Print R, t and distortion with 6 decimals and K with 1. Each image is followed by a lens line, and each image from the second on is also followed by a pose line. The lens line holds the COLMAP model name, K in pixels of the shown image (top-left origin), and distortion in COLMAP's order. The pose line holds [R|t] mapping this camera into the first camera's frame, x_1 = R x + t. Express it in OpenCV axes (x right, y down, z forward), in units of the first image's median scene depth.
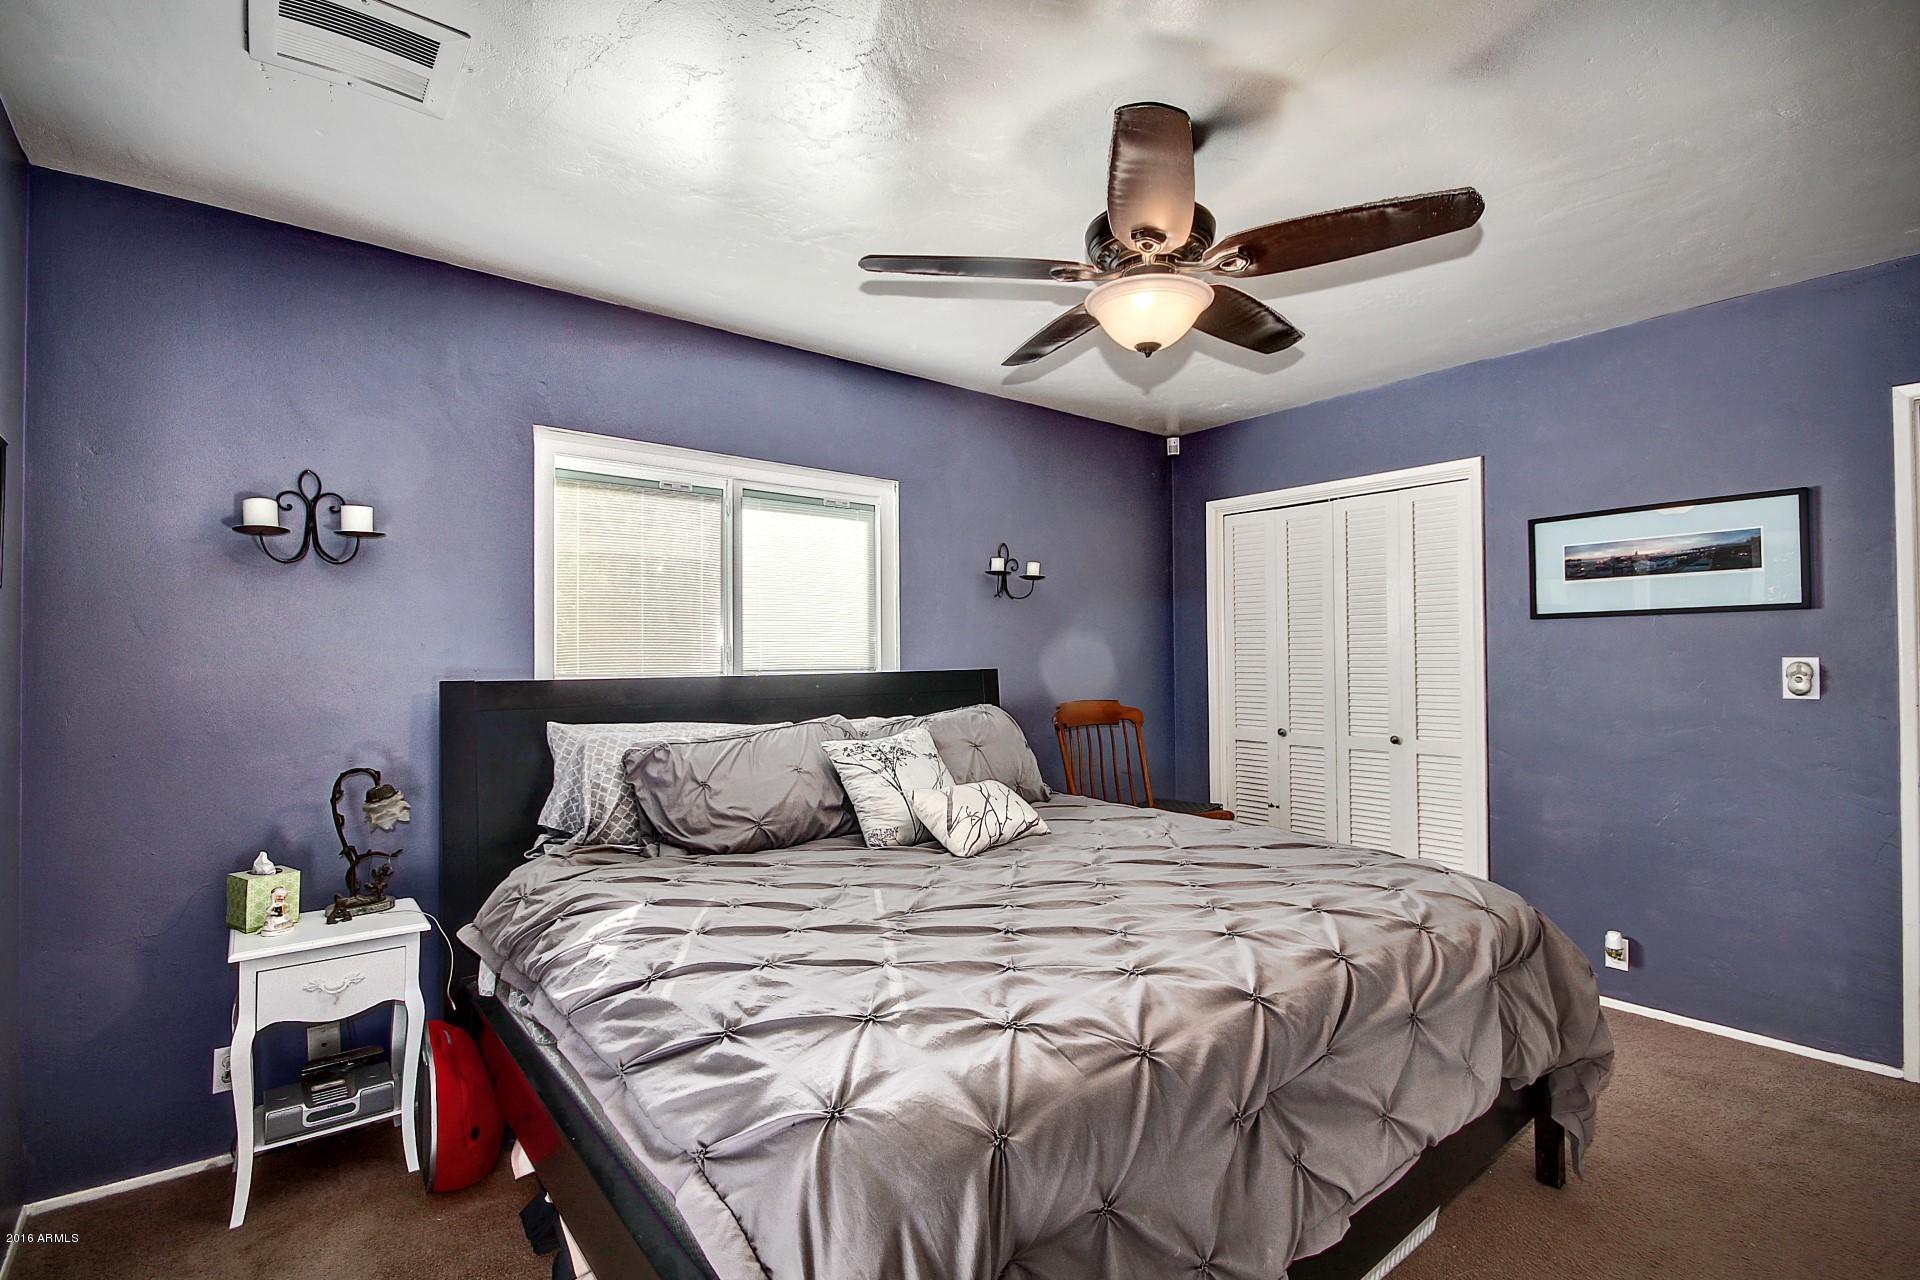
lens RADIAL K [[884.8, 0, 963.6], [0, 884.8, 642.7], [0, 0, 1]] dist [0.009844, -0.013731]
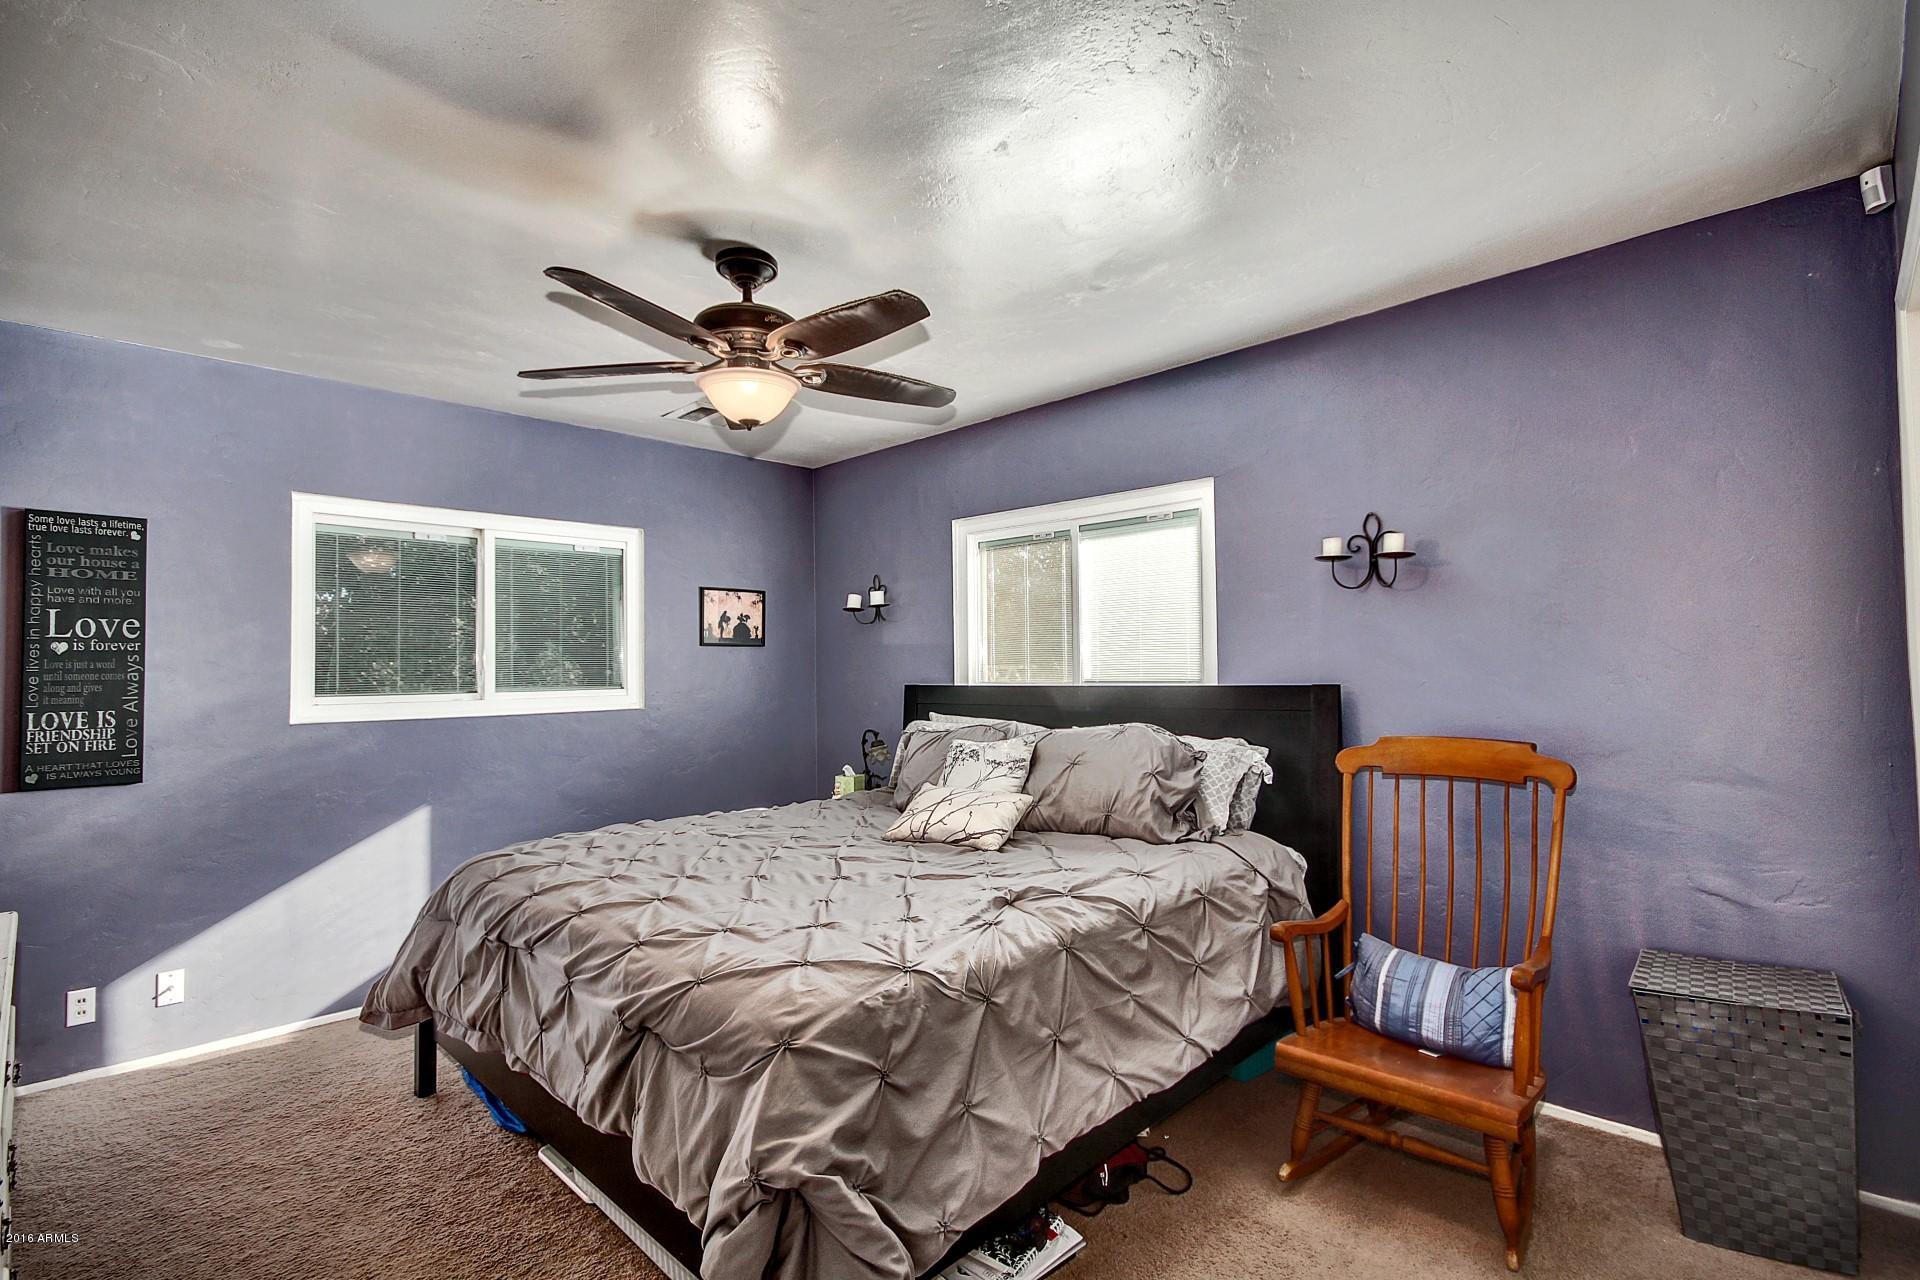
lens RADIAL K [[884.8, 0, 963.6], [0, 884.8, 642.7], [0, 0, 1]] dist [0.009844, -0.013731]
pose [[0.097192, -0.027204, -0.994894, 0.831966], [0.025939, 0.999356, -0.024792, 0.004299], [0.994928, -0.023397, 0.097835, 0.672962]]
